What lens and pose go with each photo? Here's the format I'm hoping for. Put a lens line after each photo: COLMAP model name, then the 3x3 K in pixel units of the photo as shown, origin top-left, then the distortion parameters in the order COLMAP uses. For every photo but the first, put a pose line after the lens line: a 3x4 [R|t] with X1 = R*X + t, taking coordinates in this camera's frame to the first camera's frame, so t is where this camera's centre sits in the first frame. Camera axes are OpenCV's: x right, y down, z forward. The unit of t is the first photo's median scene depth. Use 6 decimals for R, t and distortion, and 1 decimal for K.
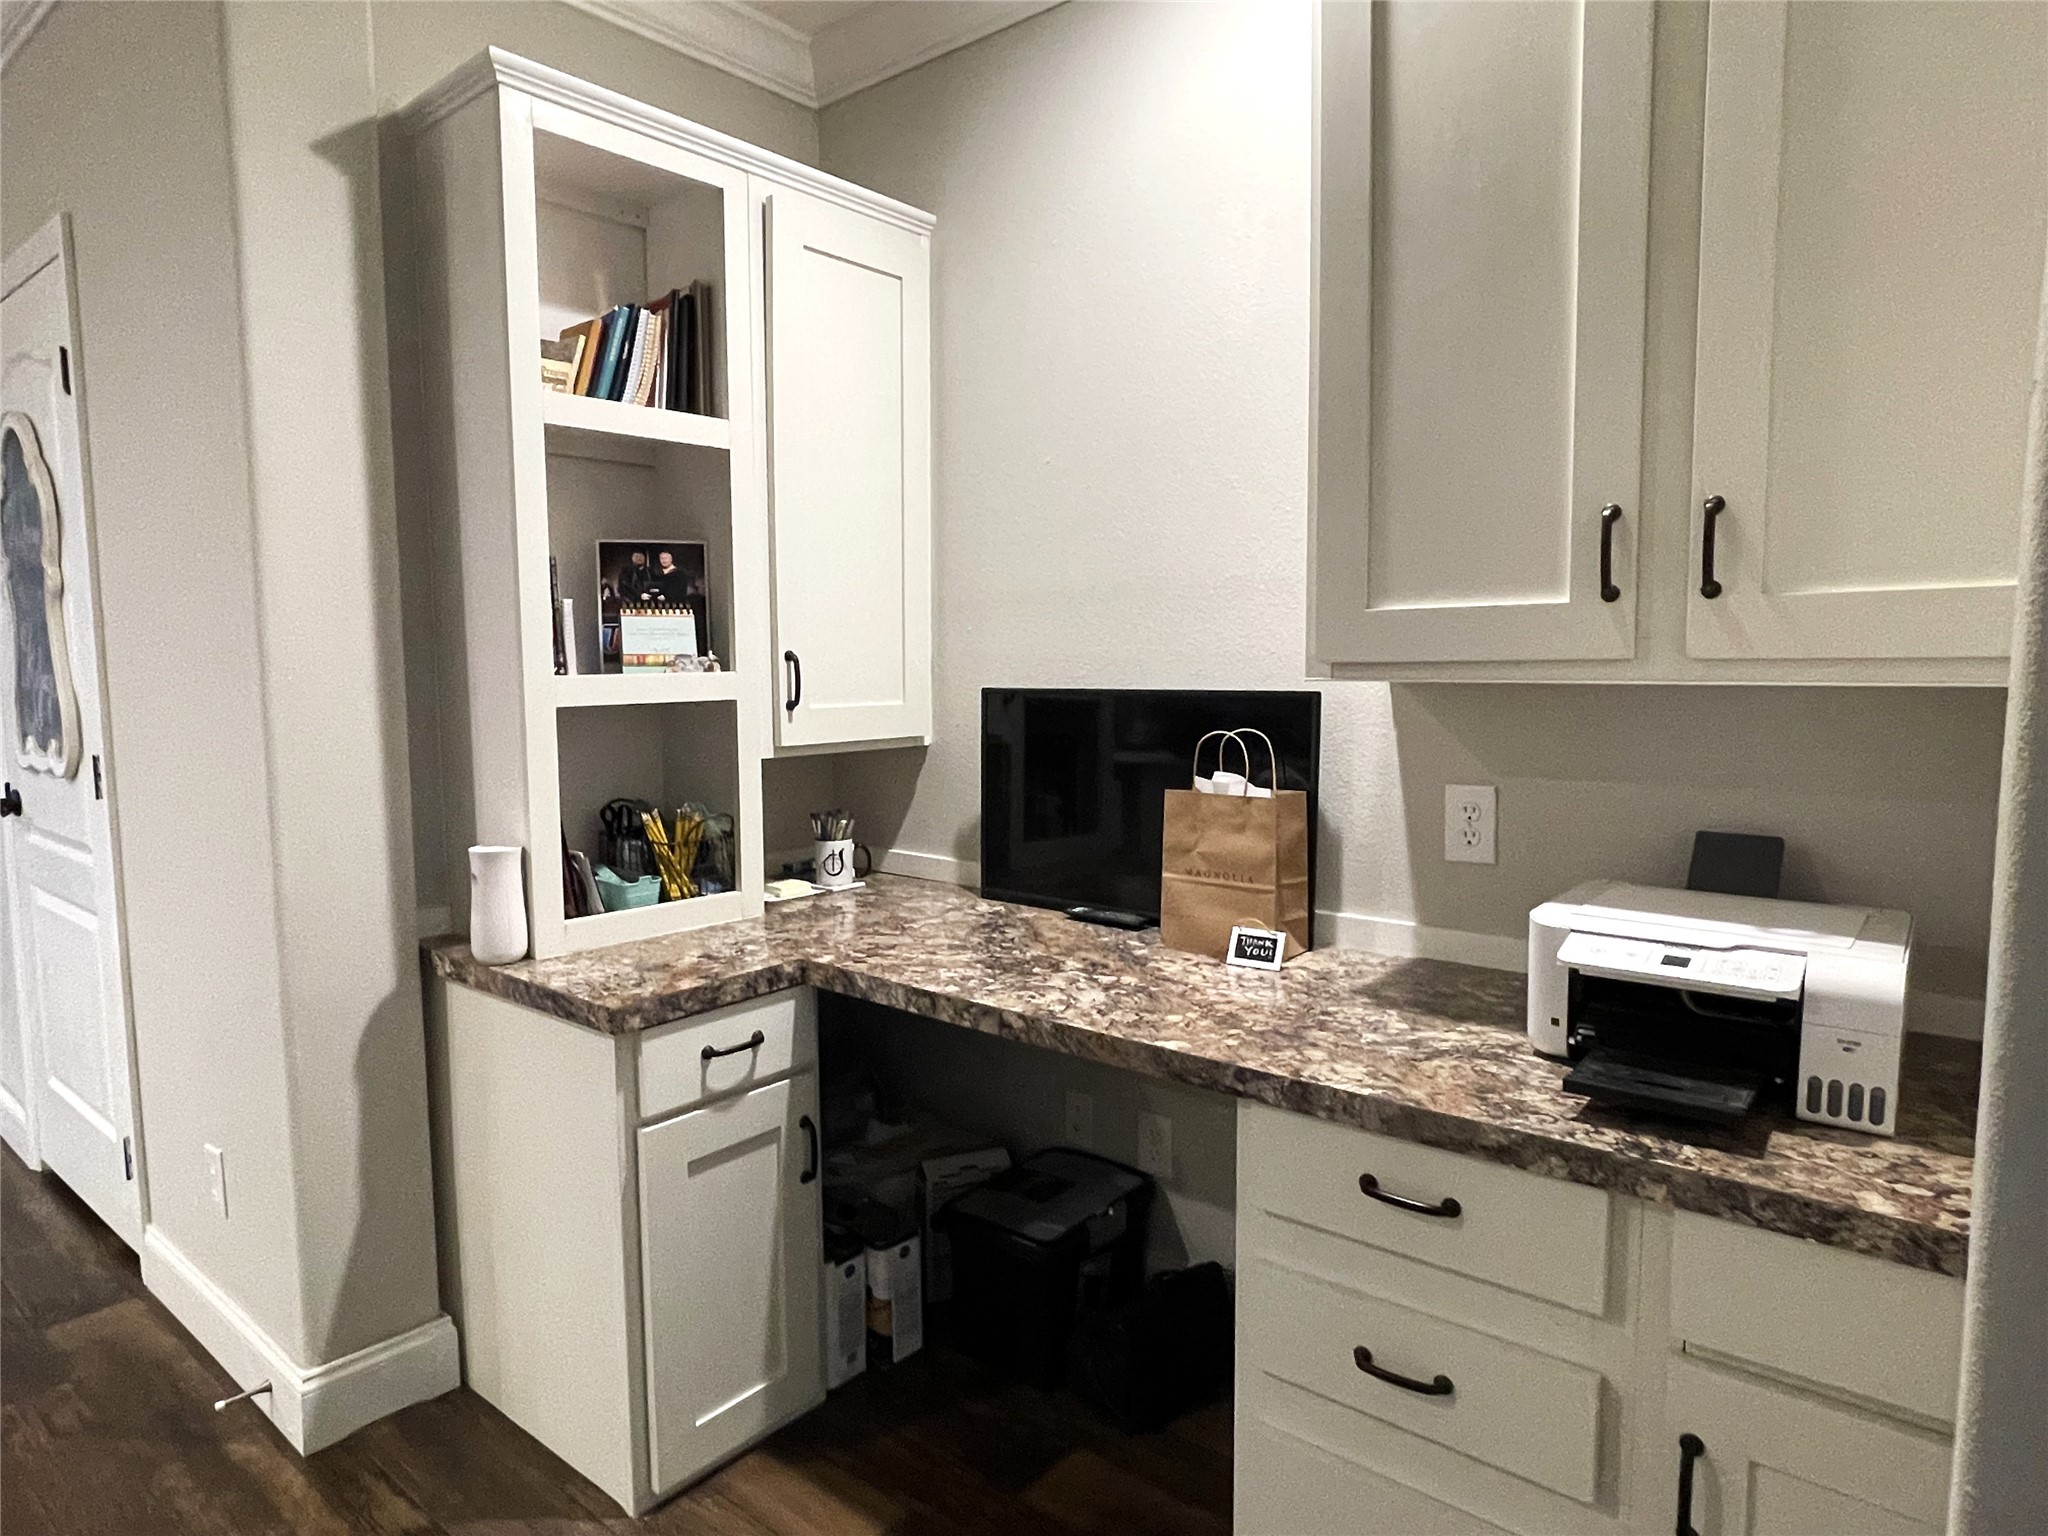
lens RADIAL K [[1220.6, 0, 1026.6], [0, 1220.6, 771.4], [0, 0, 1]] dist [-0.002582, -0.000319]
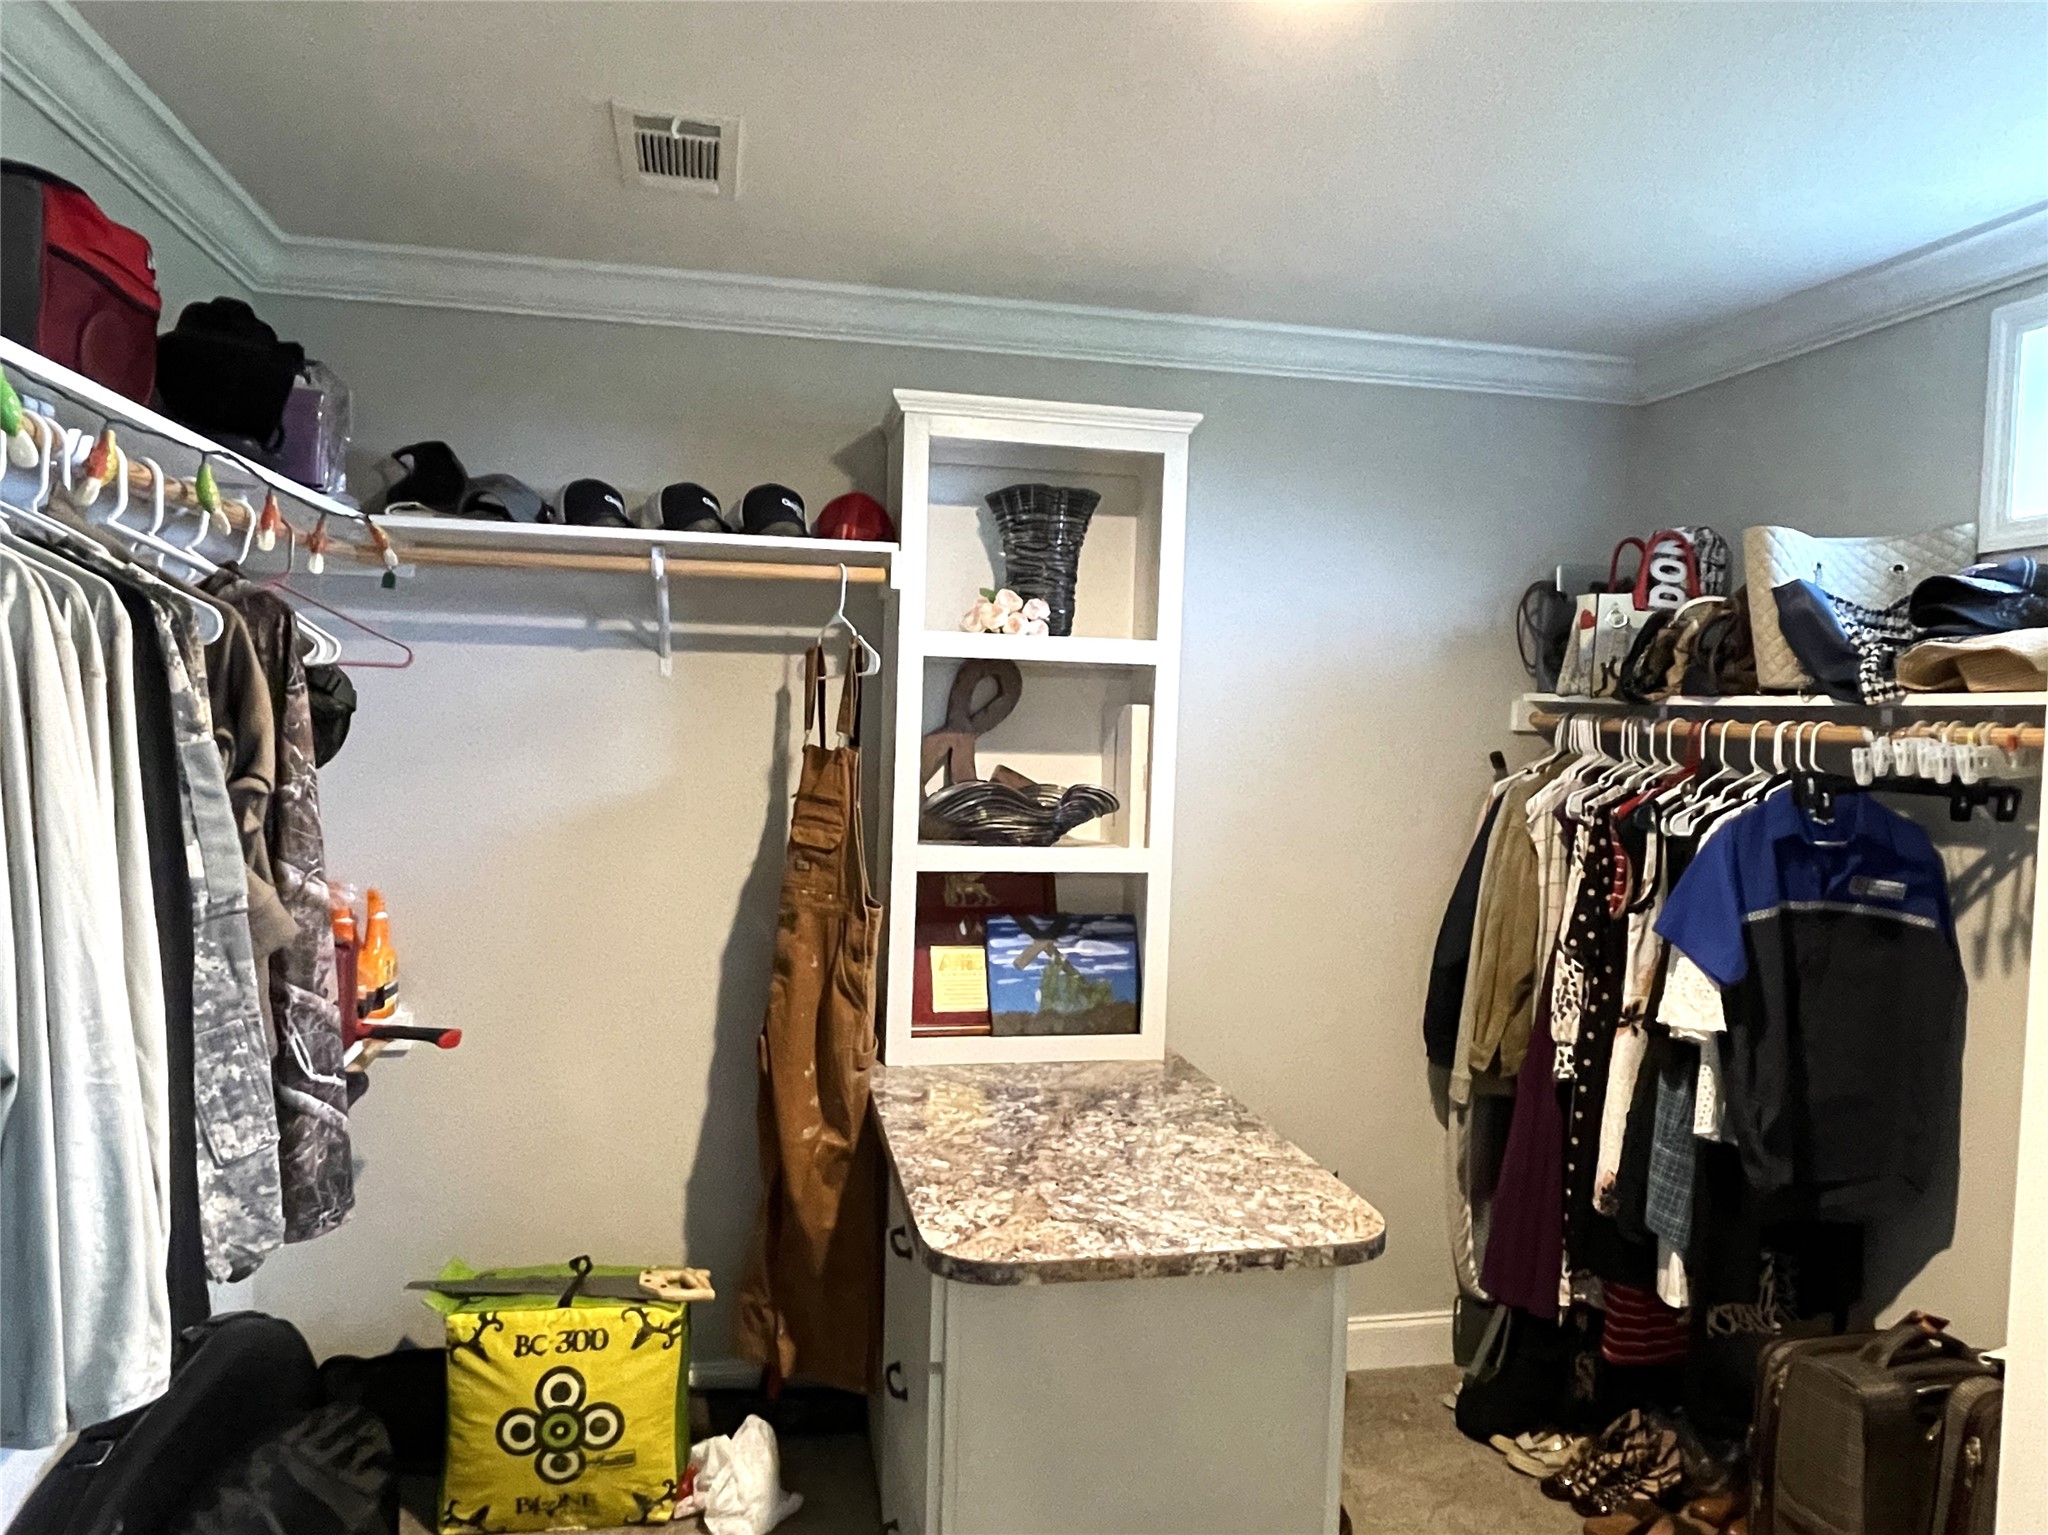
lens RADIAL K [[1268.7, 0, 1025.0], [0, 1268.7, 765.0], [0, 0, 1]] dist [-0.009160, -0.002079]
pose [[0.780912, 0.049961, -0.622640, 0.972868], [-0.085803, 0.995927, -0.027699, -0.178651], [0.618720, 0.075055, 0.782018, -0.095015]]
